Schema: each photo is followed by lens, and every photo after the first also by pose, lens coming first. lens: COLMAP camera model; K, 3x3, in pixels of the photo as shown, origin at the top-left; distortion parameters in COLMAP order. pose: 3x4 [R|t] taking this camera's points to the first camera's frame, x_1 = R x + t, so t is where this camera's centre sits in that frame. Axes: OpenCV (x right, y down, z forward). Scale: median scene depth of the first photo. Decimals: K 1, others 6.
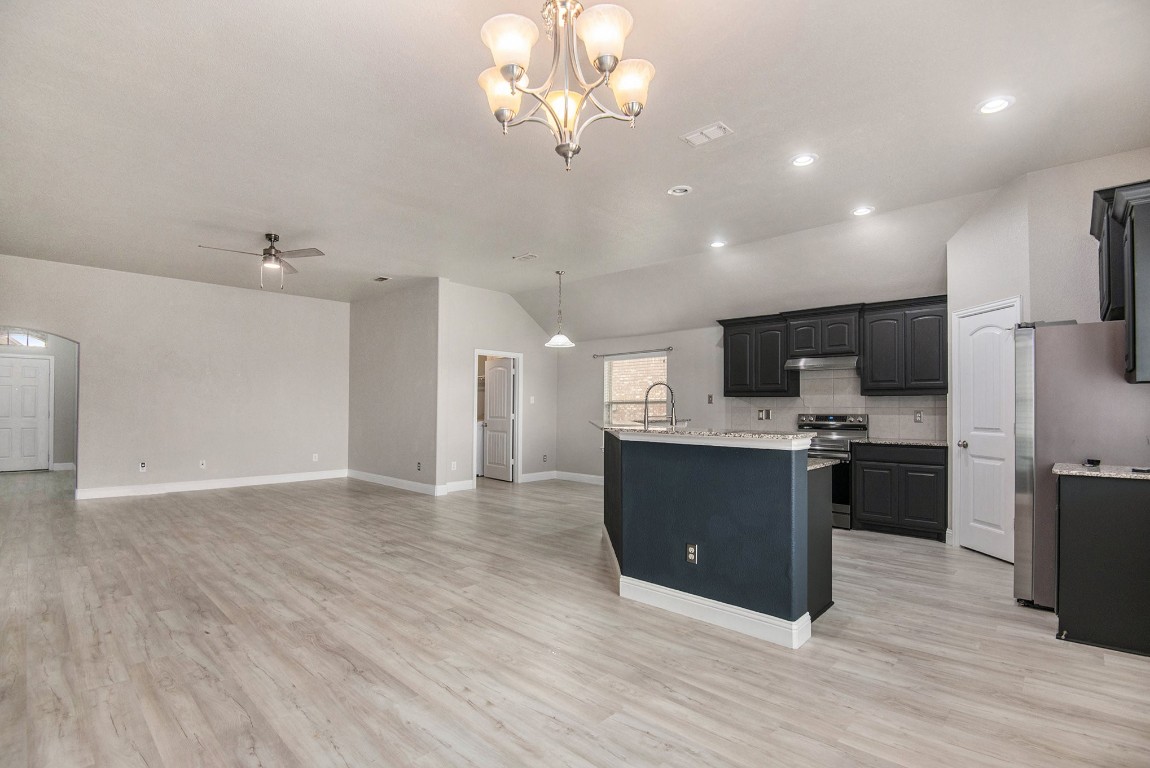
lens RADIAL K [[541.9, 0, 573.5], [0, 541.9, 401.7], [0, 0, 1]] dist [-0.001974, -0.024636]
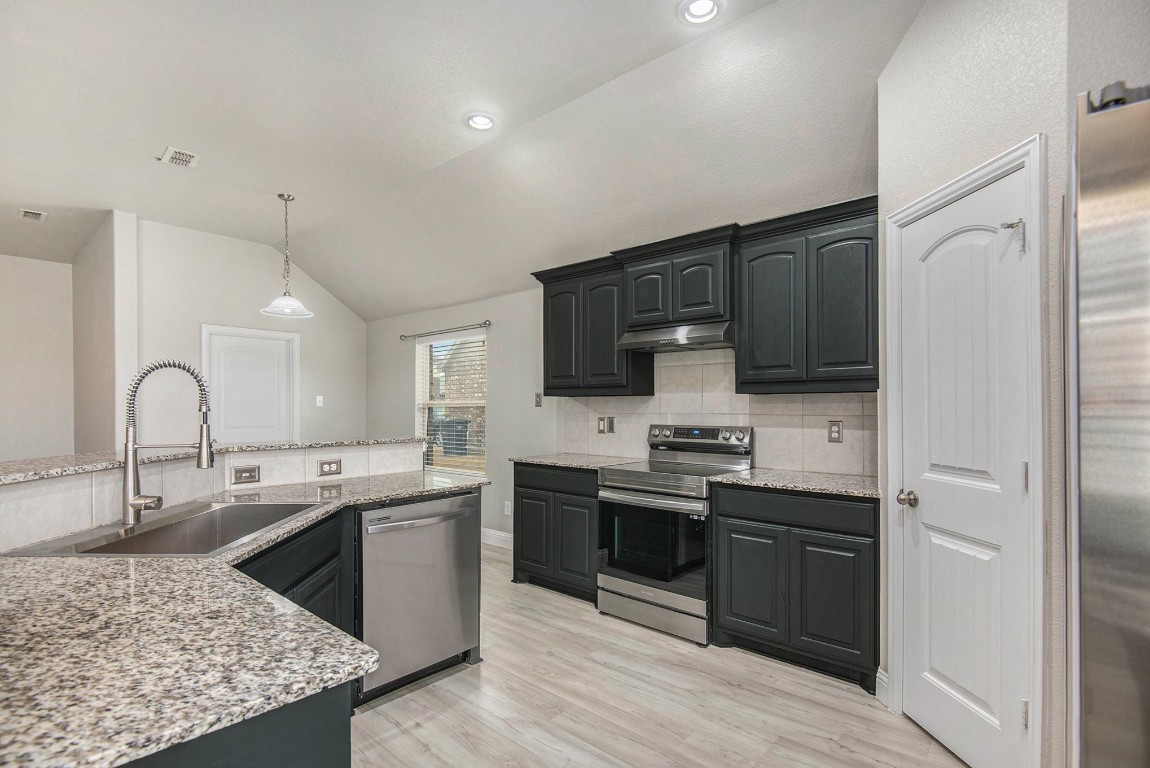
lens RADIAL K [[538.9, 0, 585.1], [0, 538.9, 395.3], [0, 0, 1]] dist [-0.001418, -0.024236]
pose [[0.998207, -0.001110, 0.059840, 0.356294], [0.001736, 0.999944, -0.010408, -0.004276], [-0.059825, 0.010493, 0.998154, 0.471343]]
